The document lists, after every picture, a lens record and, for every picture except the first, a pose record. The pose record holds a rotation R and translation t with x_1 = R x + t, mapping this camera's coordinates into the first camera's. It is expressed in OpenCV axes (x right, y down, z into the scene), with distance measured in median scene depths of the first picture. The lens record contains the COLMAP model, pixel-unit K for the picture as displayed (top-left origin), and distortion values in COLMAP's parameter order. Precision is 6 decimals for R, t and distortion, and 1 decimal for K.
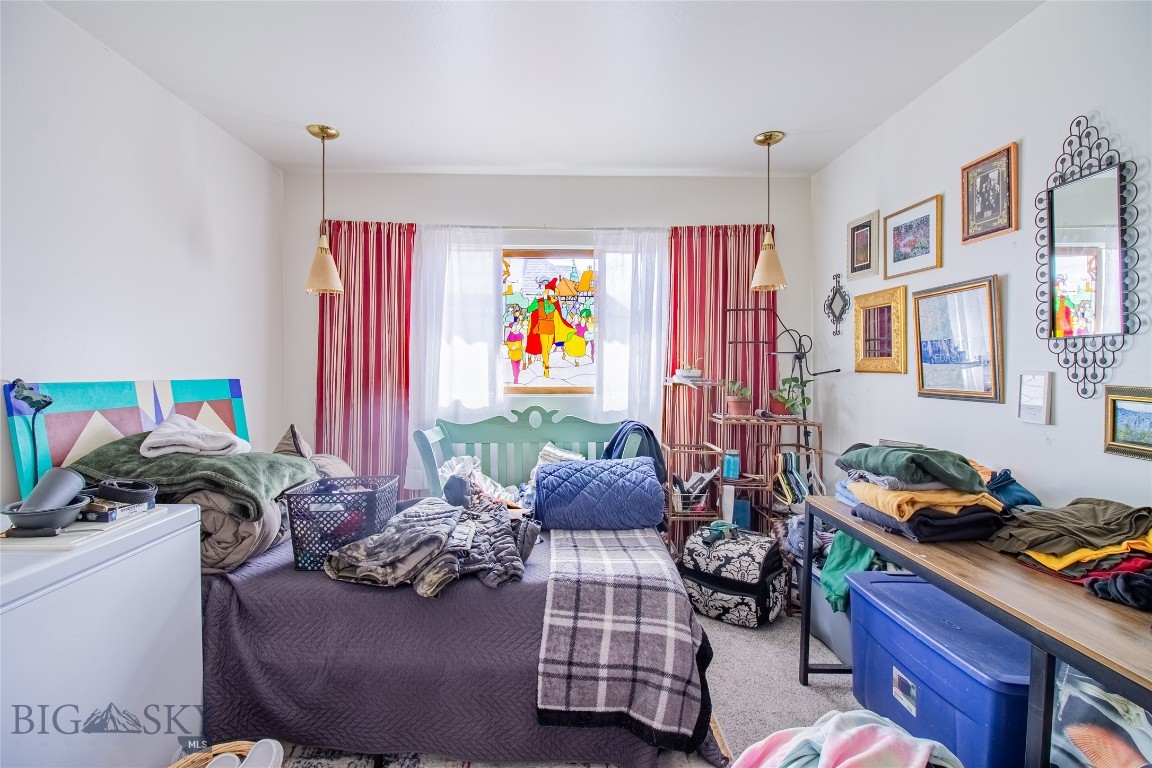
lens RADIAL K [[553.0, 0, 550.2], [0, 553.0, 367.0], [0, 0, 1]] dist [-0.005221, -0.002185]
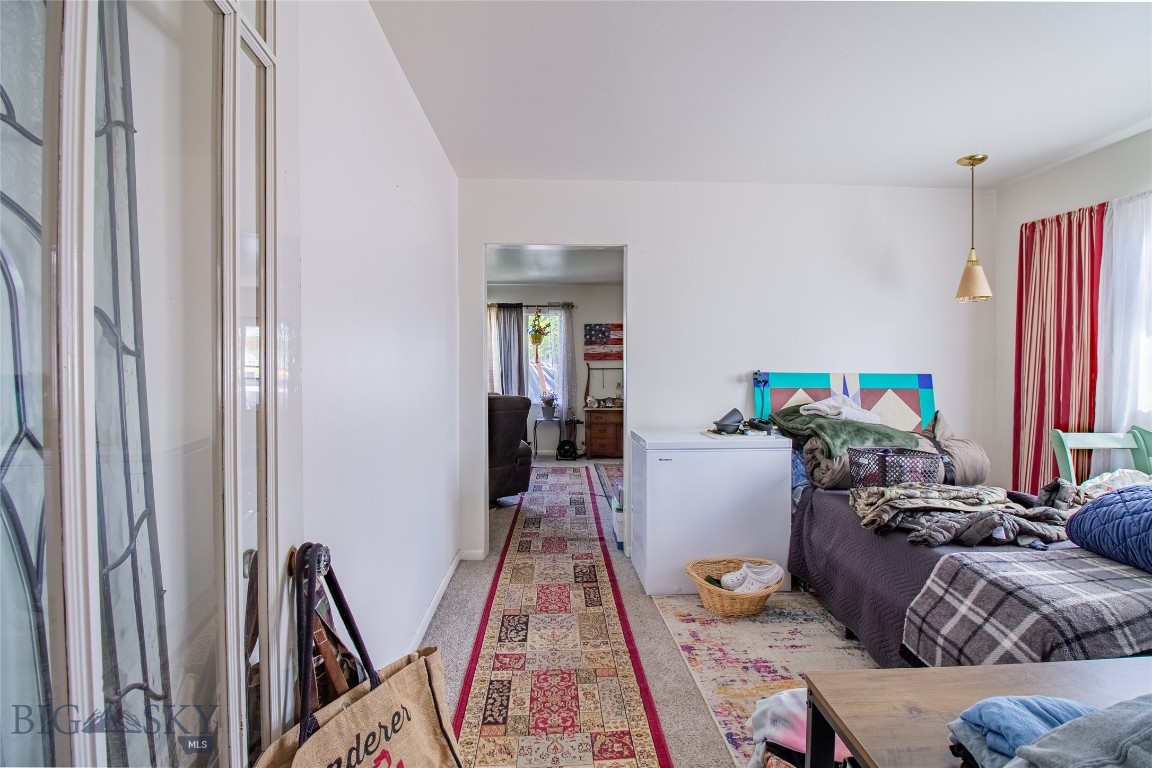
lens RADIAL K [[553.0, 0, 576.8], [0, 553.0, 377.6], [0, 0, 1]] dist [-0.005221, -0.002185]
pose [[0.010605, 0.016258, -0.999812, 1.116438], [-0.003176, 0.999863, 0.016225, 0.016868], [0.999939, 0.003003, 0.010655, 0.255259]]
